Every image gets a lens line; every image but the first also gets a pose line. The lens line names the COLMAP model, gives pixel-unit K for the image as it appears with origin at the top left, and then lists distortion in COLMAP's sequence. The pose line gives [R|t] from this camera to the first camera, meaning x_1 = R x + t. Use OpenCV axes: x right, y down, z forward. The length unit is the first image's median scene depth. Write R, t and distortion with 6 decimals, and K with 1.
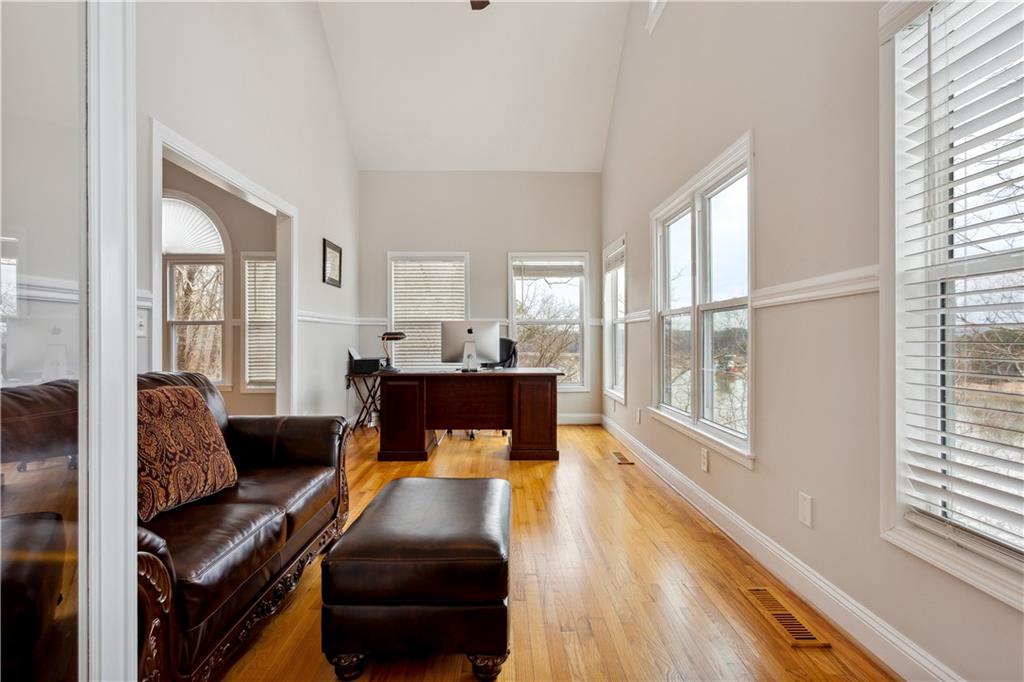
lens RADIAL K [[494.2, 0, 511.9], [0, 494.2, 337.7], [0, 0, 1]] dist [-0.002628, 0.002758]
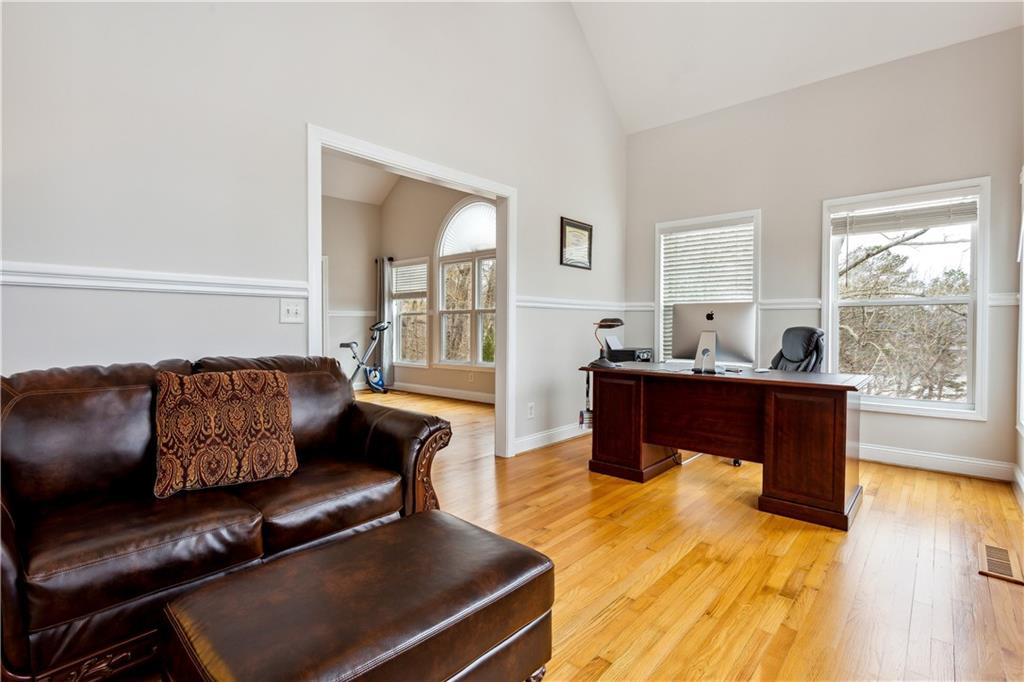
lens RADIAL K [[494.2, 0, 513.2], [0, 494.2, 334.9], [0, 0, 1]] dist [-0.002628, 0.002758]
pose [[0.728999, 0.018818, -0.684256, 0.202058], [-0.004836, 0.999739, 0.022342, -0.001372], [0.684498, -0.012978, 0.728899, 0.285816]]
